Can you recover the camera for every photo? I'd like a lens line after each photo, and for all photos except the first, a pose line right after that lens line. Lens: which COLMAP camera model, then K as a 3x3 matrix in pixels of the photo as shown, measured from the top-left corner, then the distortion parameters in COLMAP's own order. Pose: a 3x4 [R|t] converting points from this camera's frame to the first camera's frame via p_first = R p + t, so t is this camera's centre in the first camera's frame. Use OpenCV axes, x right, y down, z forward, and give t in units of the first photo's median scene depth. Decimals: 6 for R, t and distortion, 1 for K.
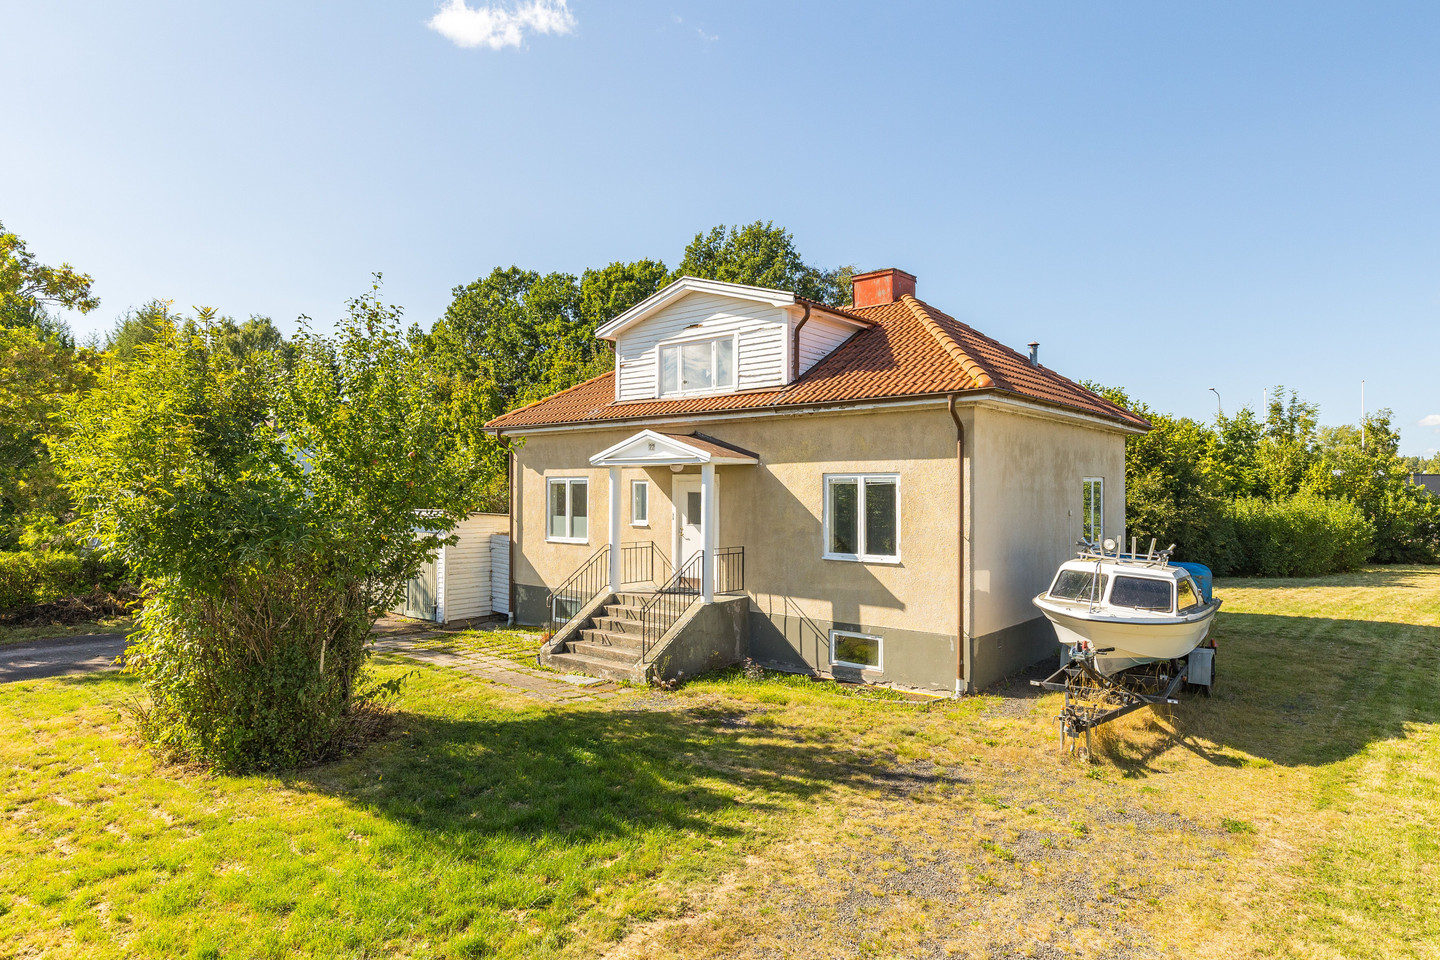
lens RADIAL K [[914.9, 0, 720.3], [0, 914.9, 483.3], [0, 0, 1]] dist [0.015716, -0.003569]
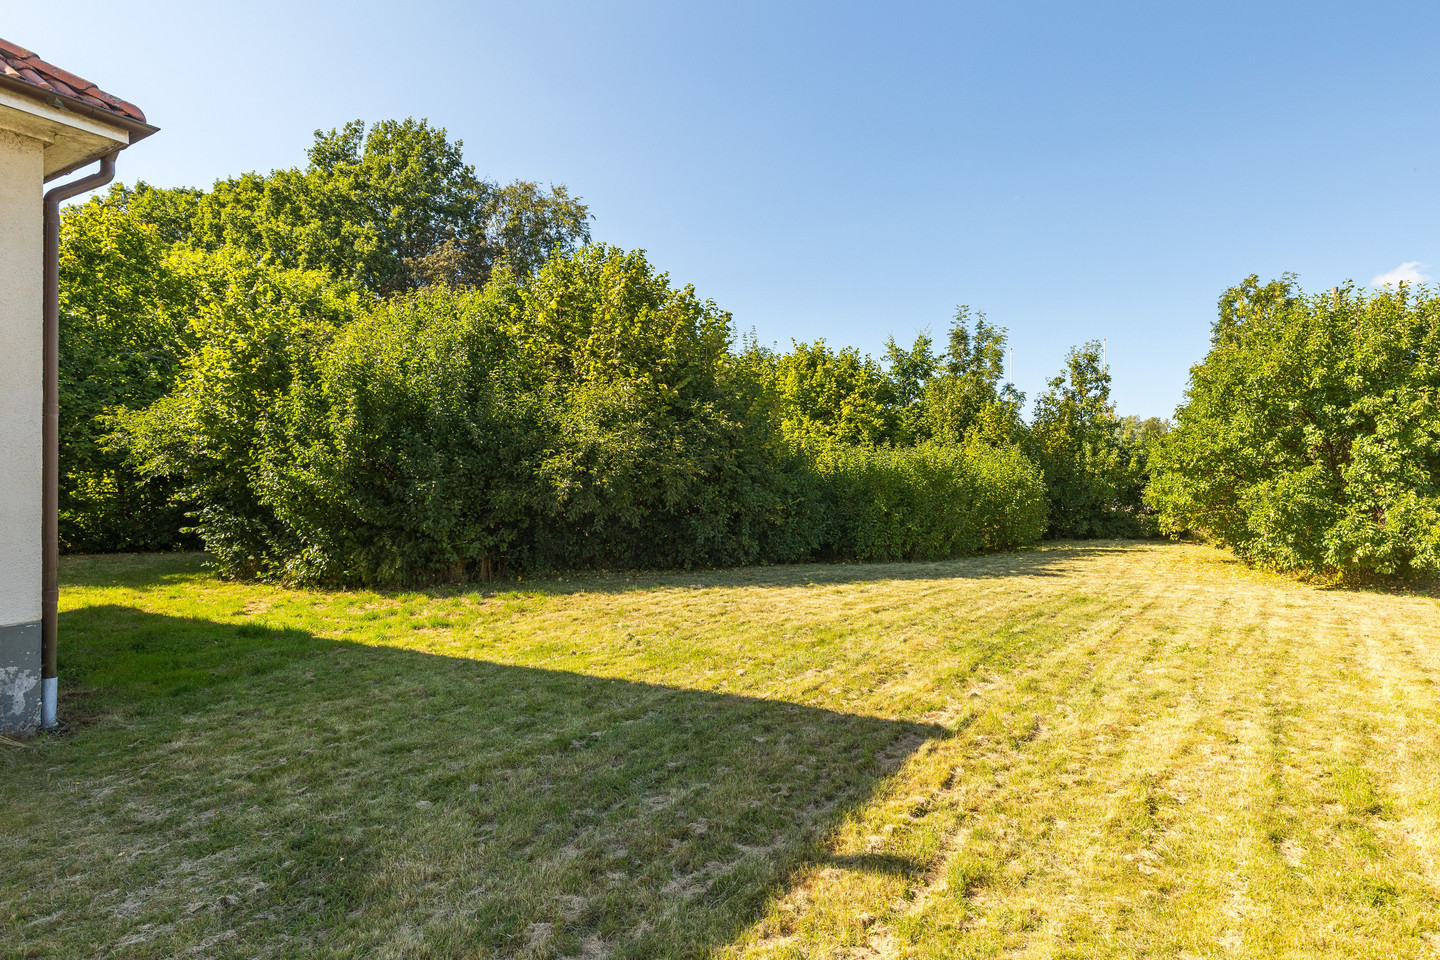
lens RADIAL K [[914.9, 0, 722.3], [0, 914.9, 481.5], [0, 0, 1]] dist [0.015716, -0.003569]
pose [[0.985488, -0.004198, 0.169691, 0.306382], [0.002554, 0.999948, 0.009911, 0.031910], [-0.169724, -0.009334, 0.985447, 0.315028]]
